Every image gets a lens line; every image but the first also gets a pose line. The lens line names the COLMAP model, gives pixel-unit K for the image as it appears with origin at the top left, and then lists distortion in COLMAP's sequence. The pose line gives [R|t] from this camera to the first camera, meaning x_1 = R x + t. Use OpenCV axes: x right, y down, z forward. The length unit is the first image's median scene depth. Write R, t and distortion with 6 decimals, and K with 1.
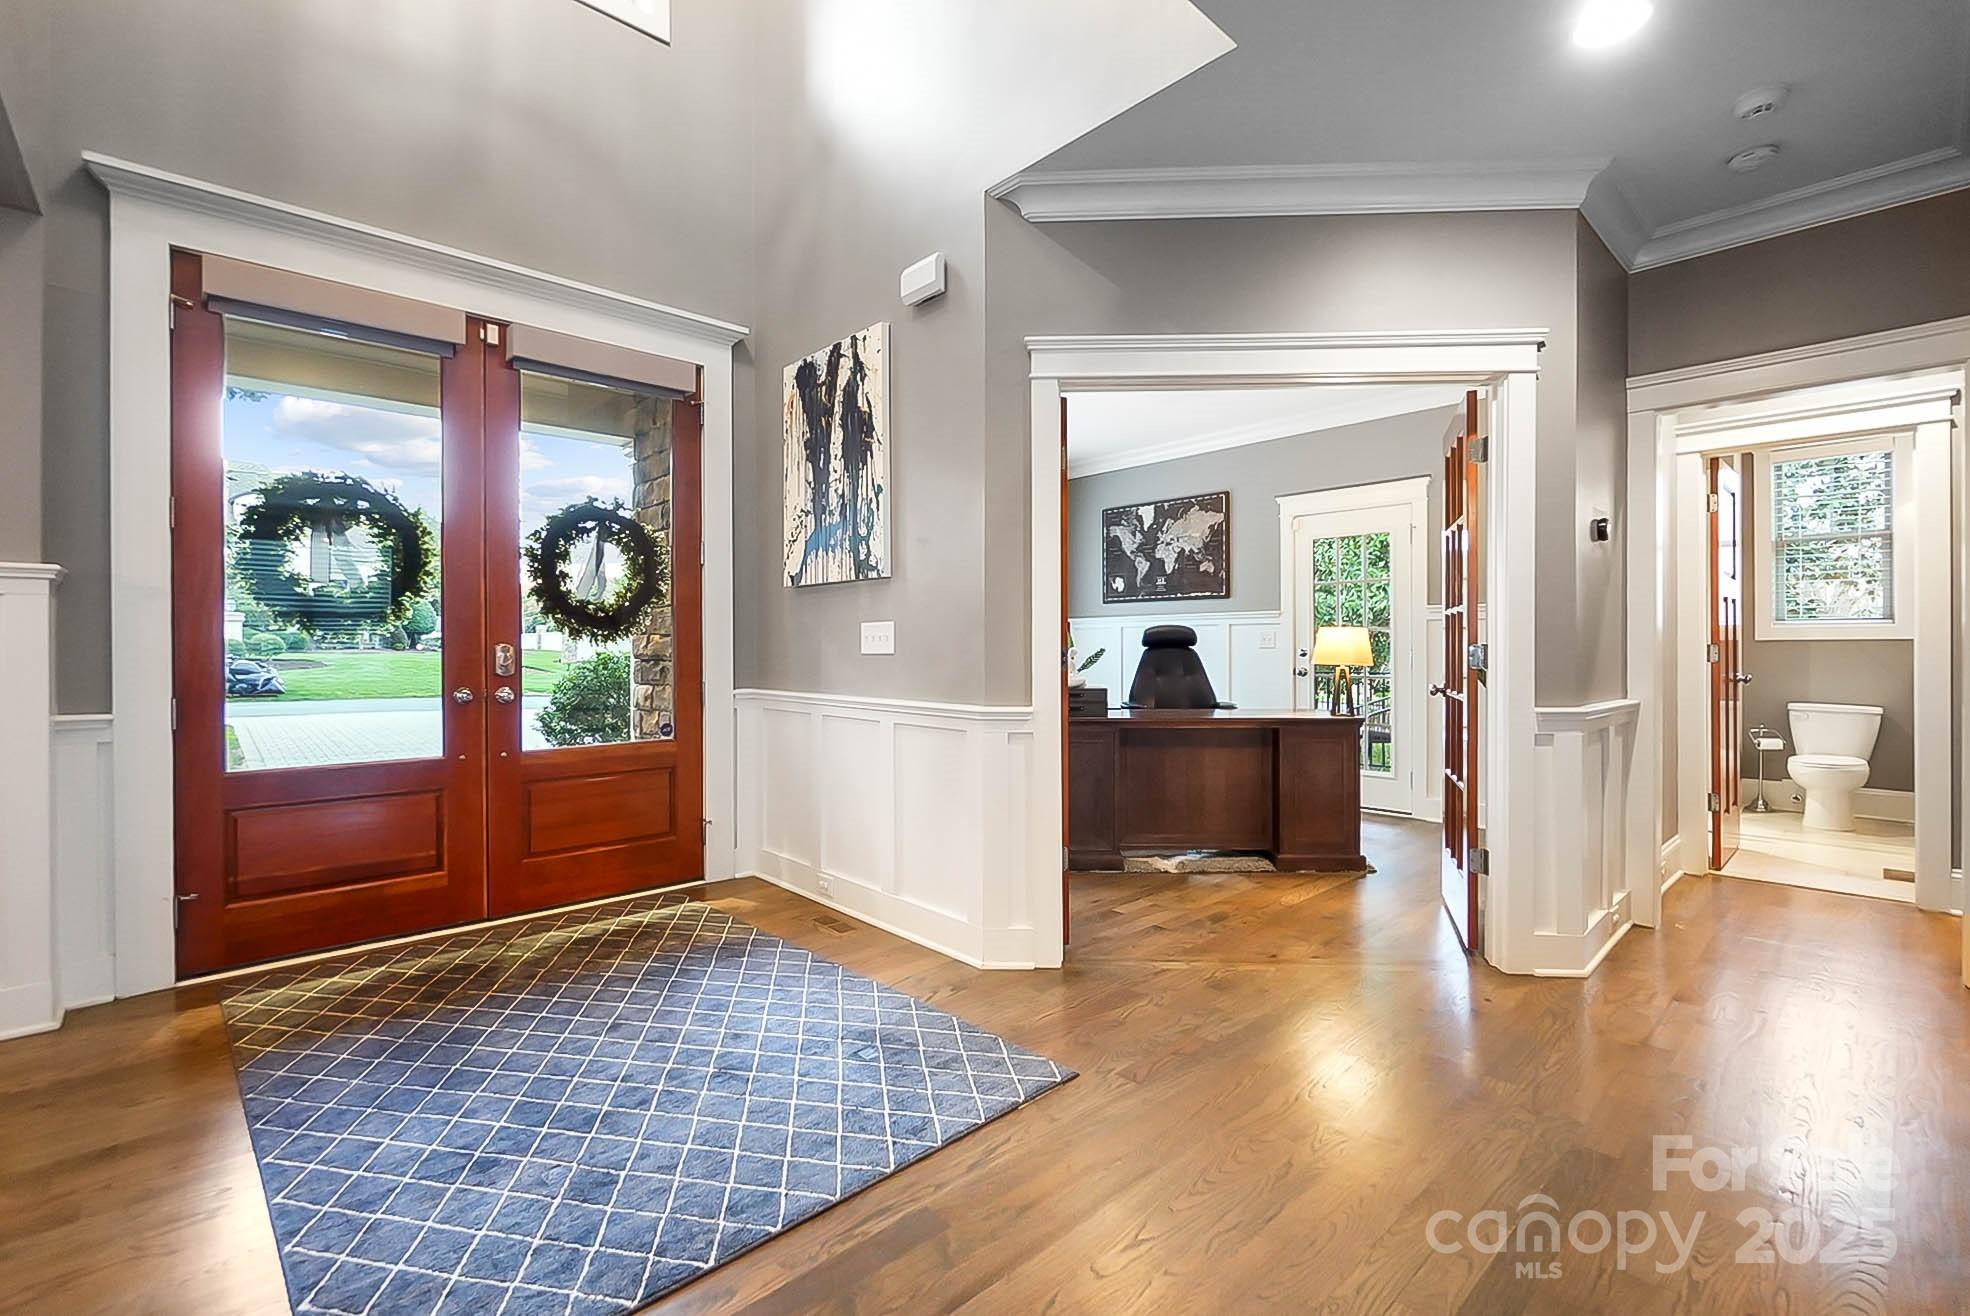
lens RADIAL K [[853.3, 0, 988.0], [0, 853.3, 652.2], [0, 0, 1]] dist [0.001663, 0.000253]
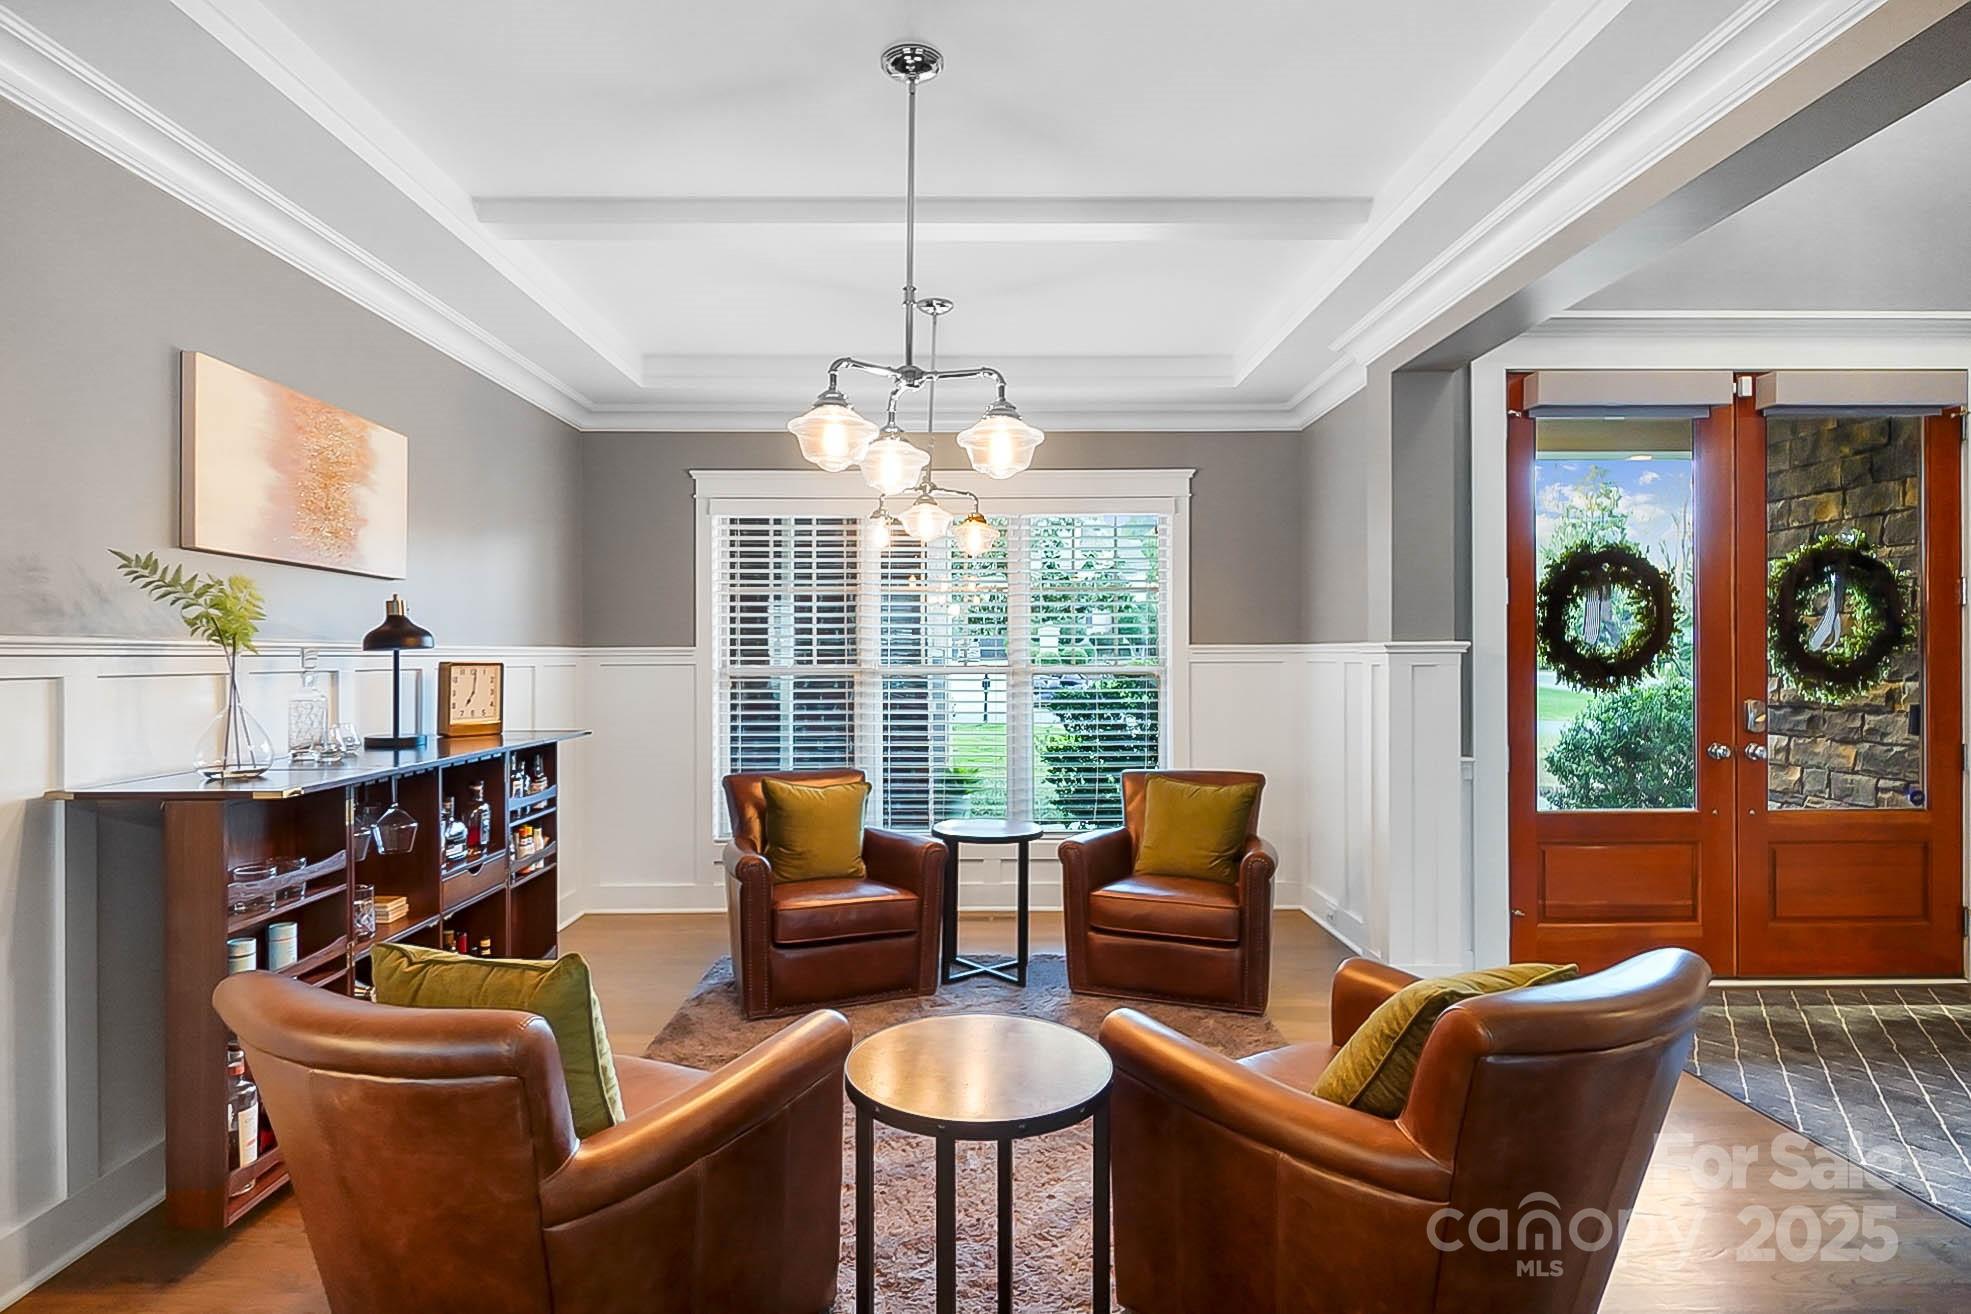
lens RADIAL K [[1053.3, 0, 981.9], [0, 1053.3, 657.4], [0, 0, 1]] dist [-0.001468, 0.000642]
pose [[0.743195, 0.000405, -0.669074, -0.434164], [-0.002410, 0.999995, -0.002072, -0.055589], [0.669070, 0.003153, 0.743193, -0.507229]]
